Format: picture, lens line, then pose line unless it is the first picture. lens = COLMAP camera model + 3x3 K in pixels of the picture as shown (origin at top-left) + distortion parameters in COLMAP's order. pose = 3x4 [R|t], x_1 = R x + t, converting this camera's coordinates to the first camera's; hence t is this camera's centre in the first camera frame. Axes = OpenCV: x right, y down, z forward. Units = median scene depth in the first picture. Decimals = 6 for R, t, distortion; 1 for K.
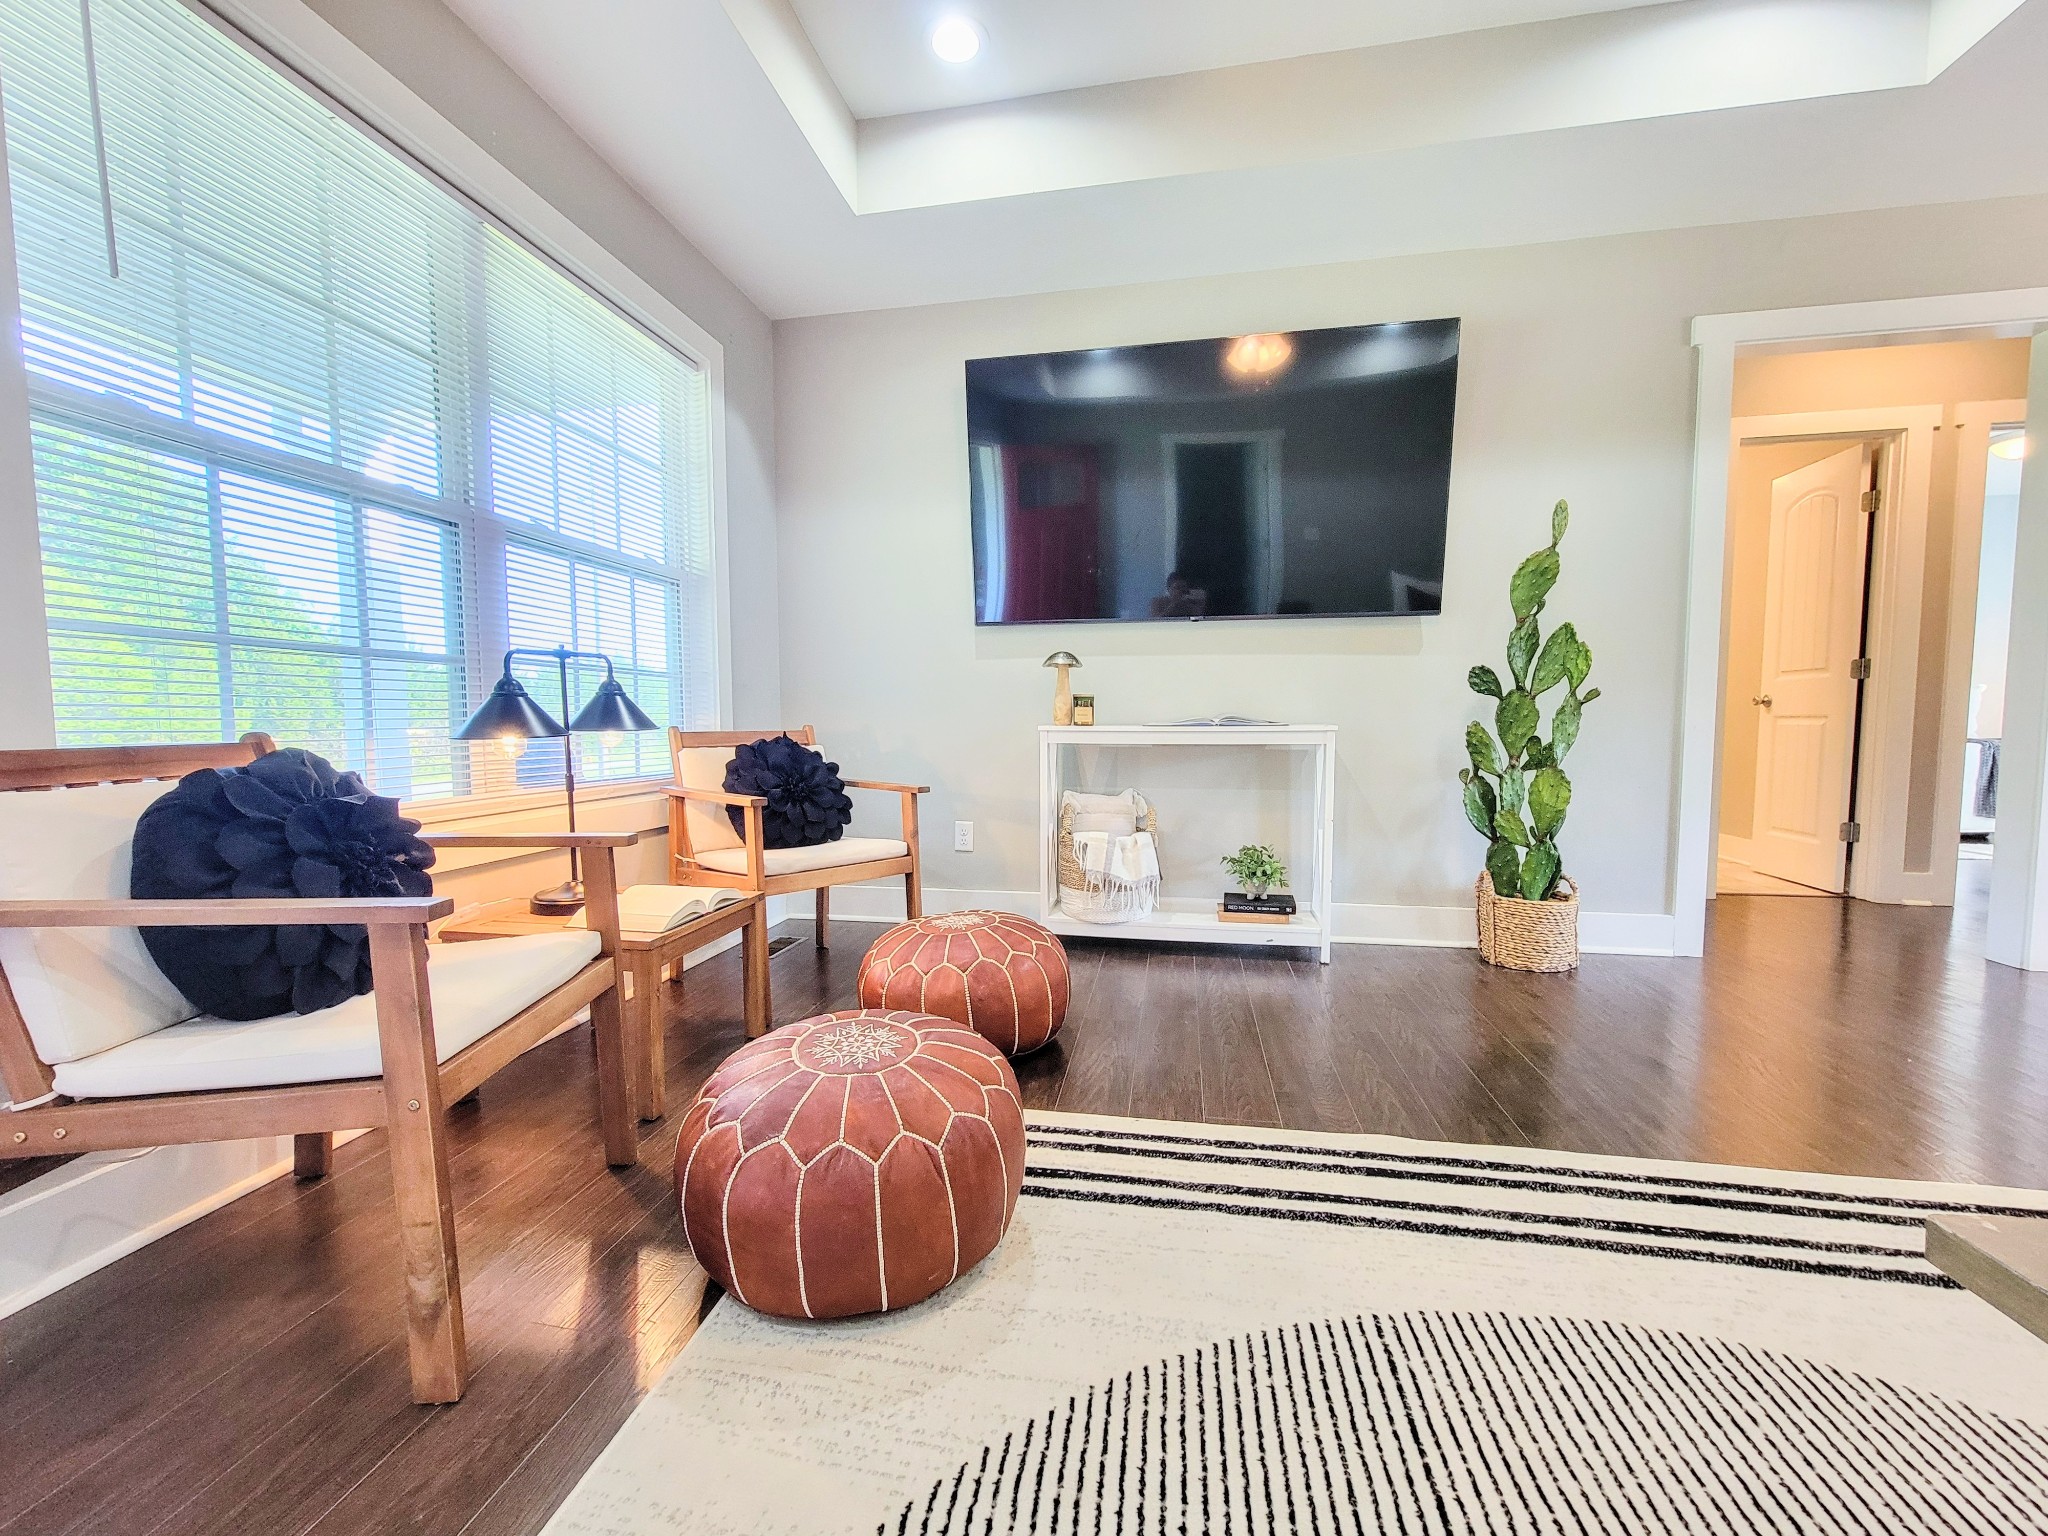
lens RADIAL K [[841.0, 0, 1024.0], [0, 841.0, 768.0], [0, 0, 1]] dist [0.000514, 0.000234]
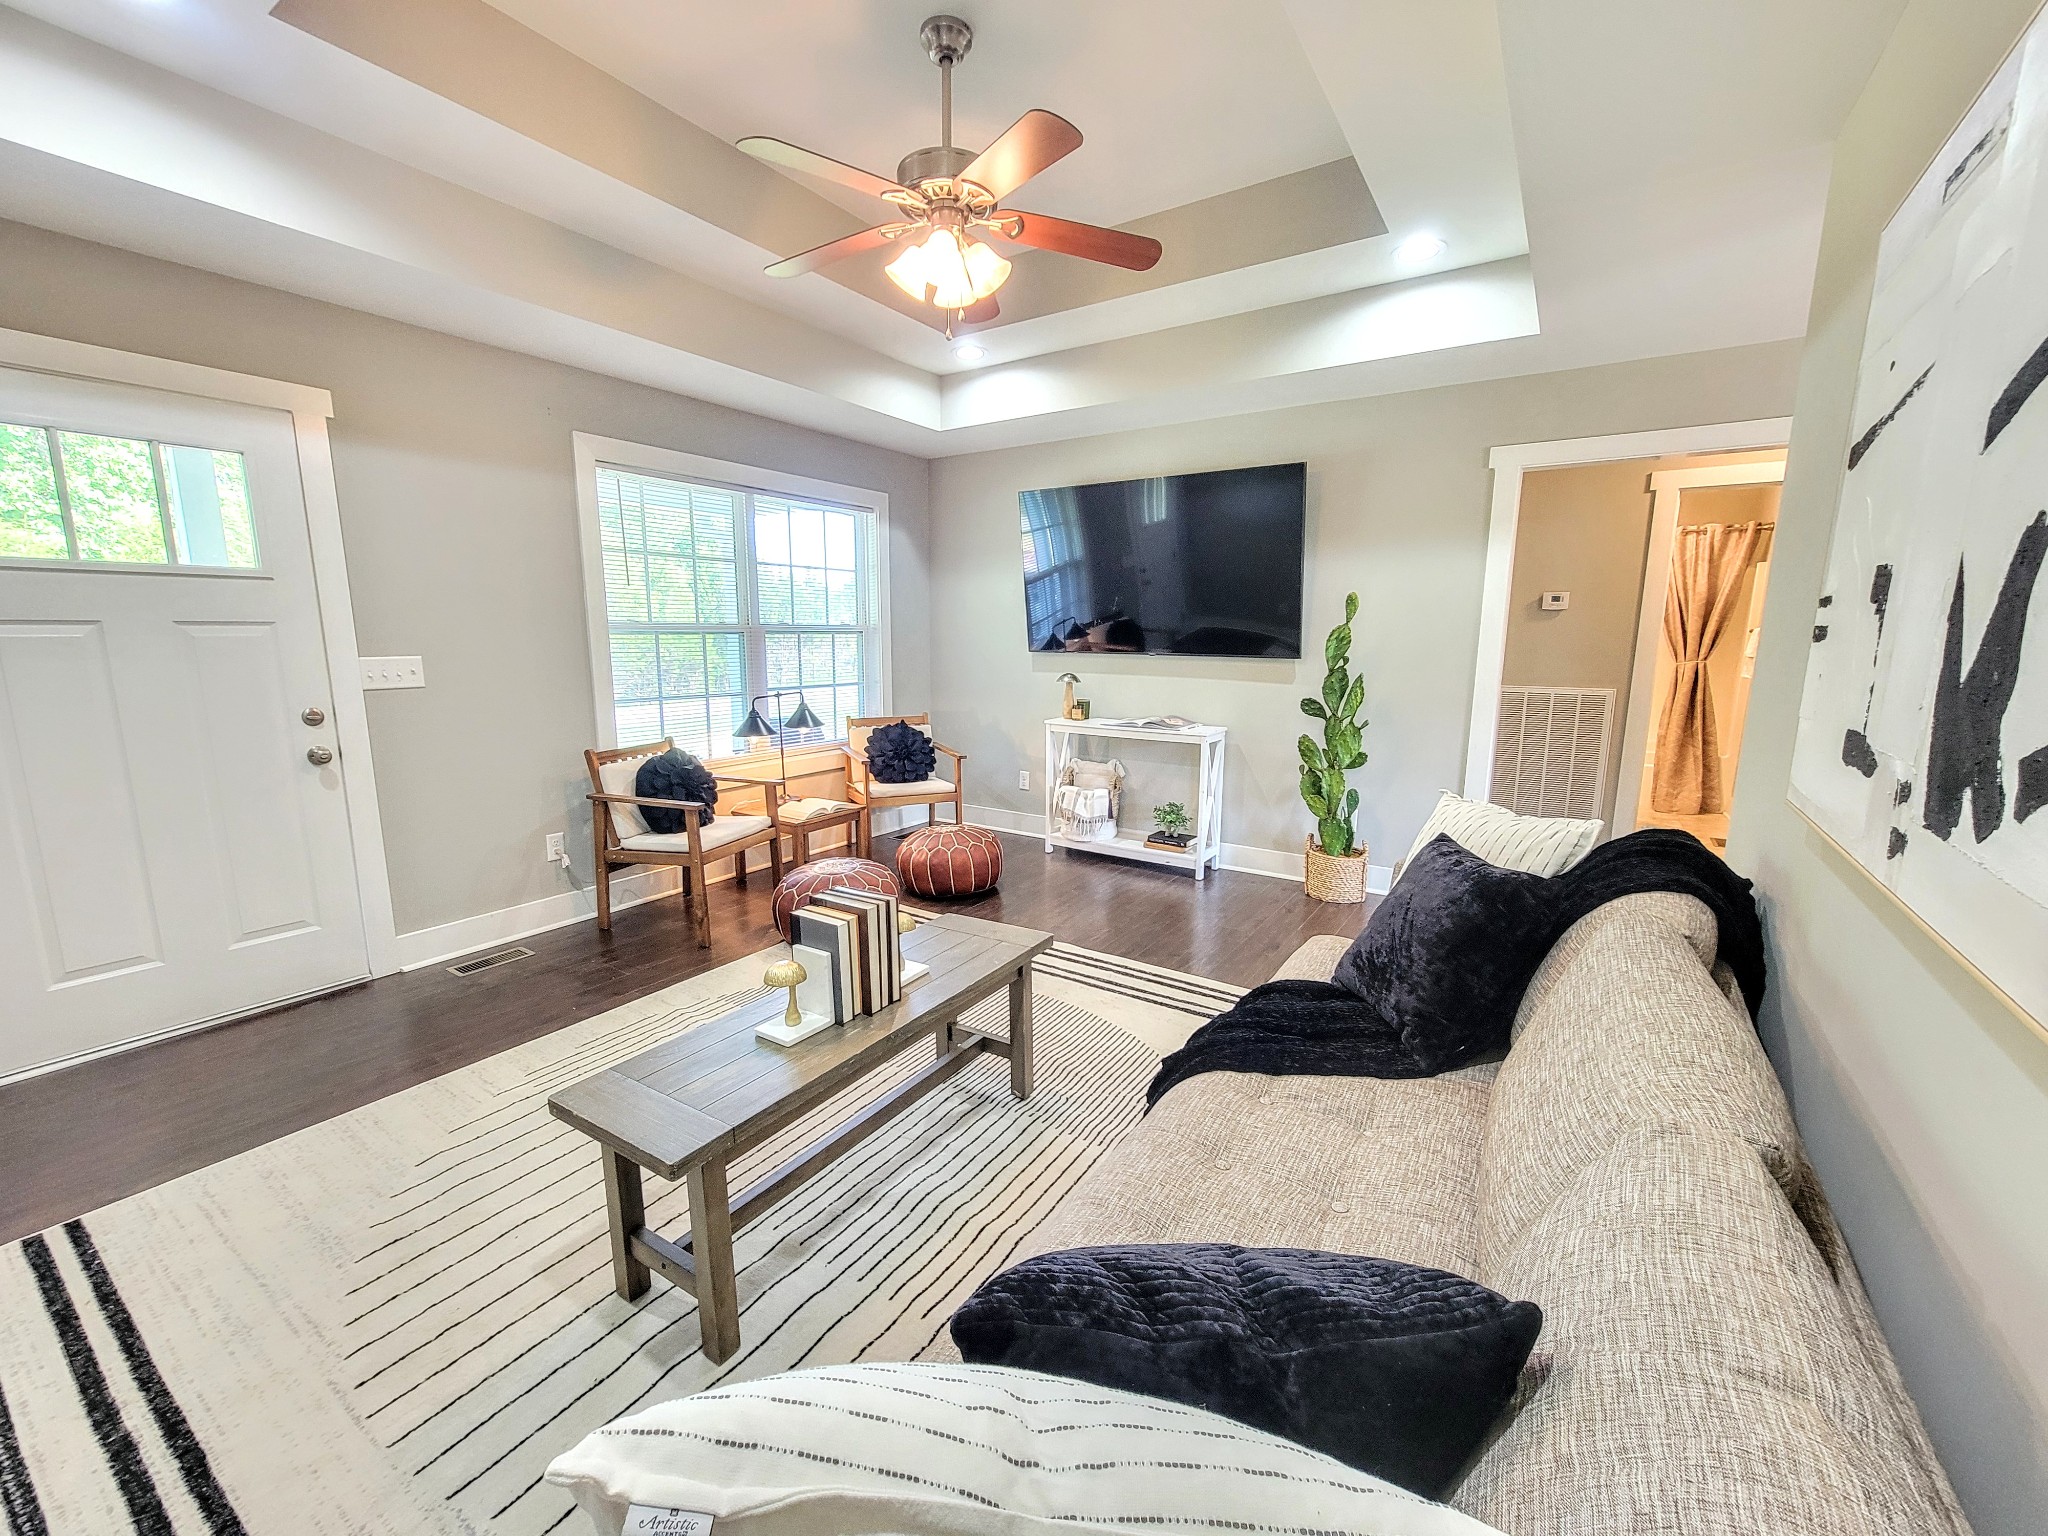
lens RADIAL K [[829.4, 0, 1017.9], [0, 829.4, 770.1], [0, 0, 1]] dist [0.001907, 0.000015]
pose [[0.919570, 0.073385, -0.386011, 0.656362], [-0.030258, 0.992713, 0.116645, -0.153025], [0.391758, -0.095583, 0.915090, -0.579627]]
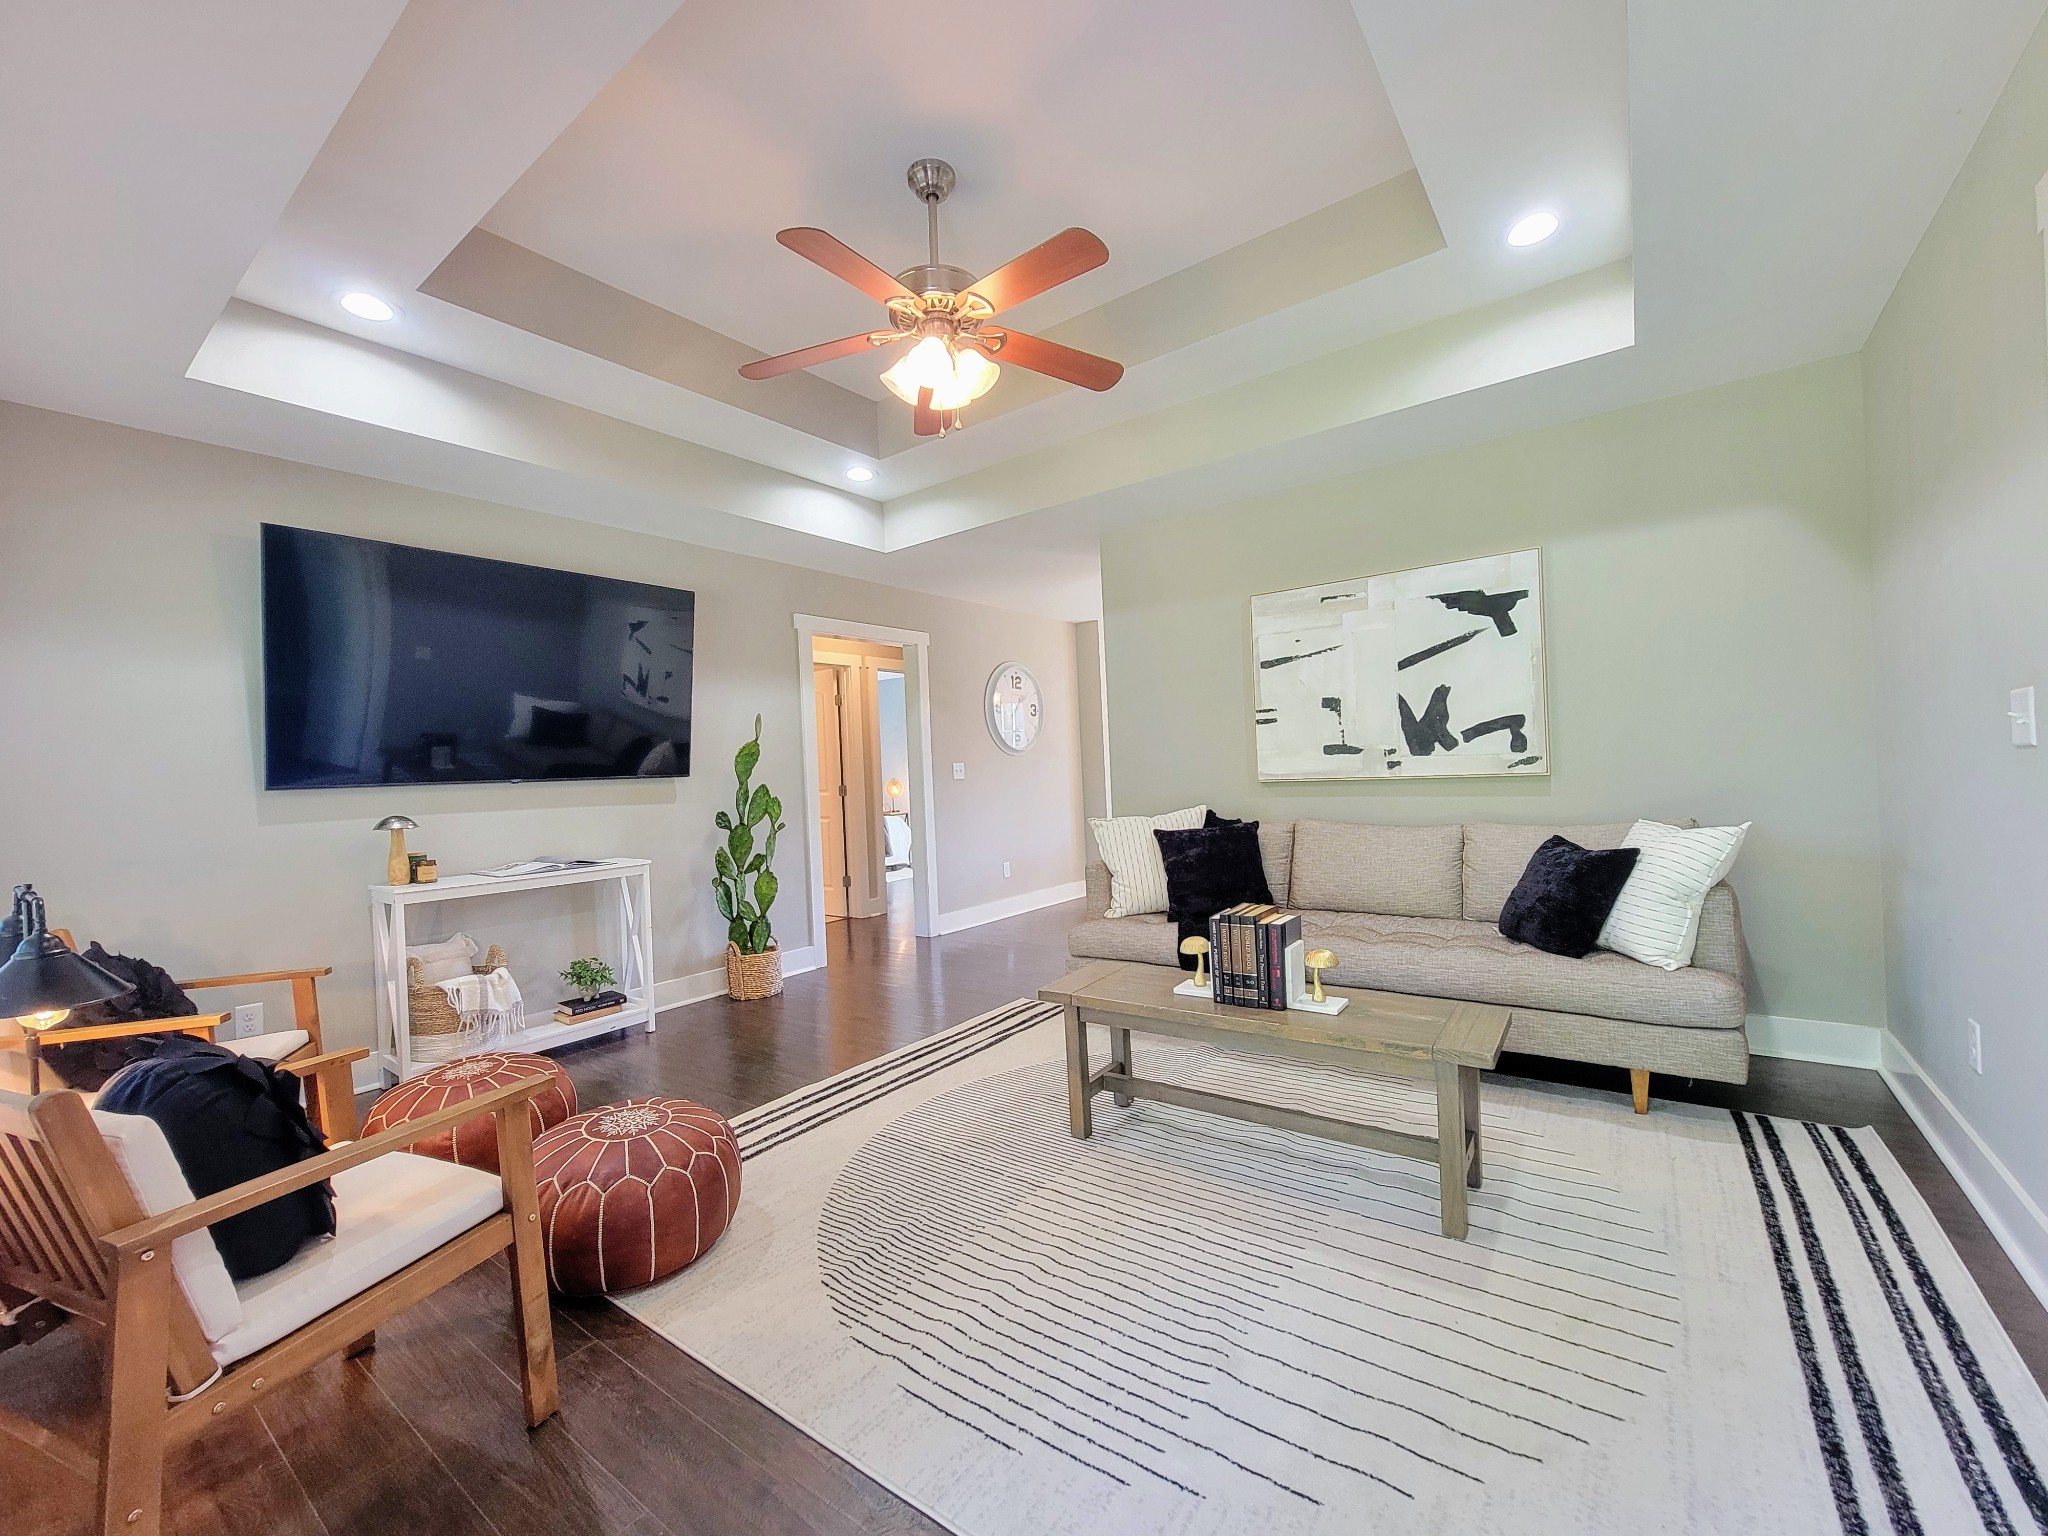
lens RADIAL K [[829.4, 0, 1017.9], [0, 829.4, 770.1], [0, 0, 1]] dist [0.001907, 0.000015]
pose [[0.445478, -0.014986, 0.895167, -0.602980], [0.093383, 0.995184, -0.029811, -0.101355], [-0.890409, 0.096873, 0.444732, -0.192020]]
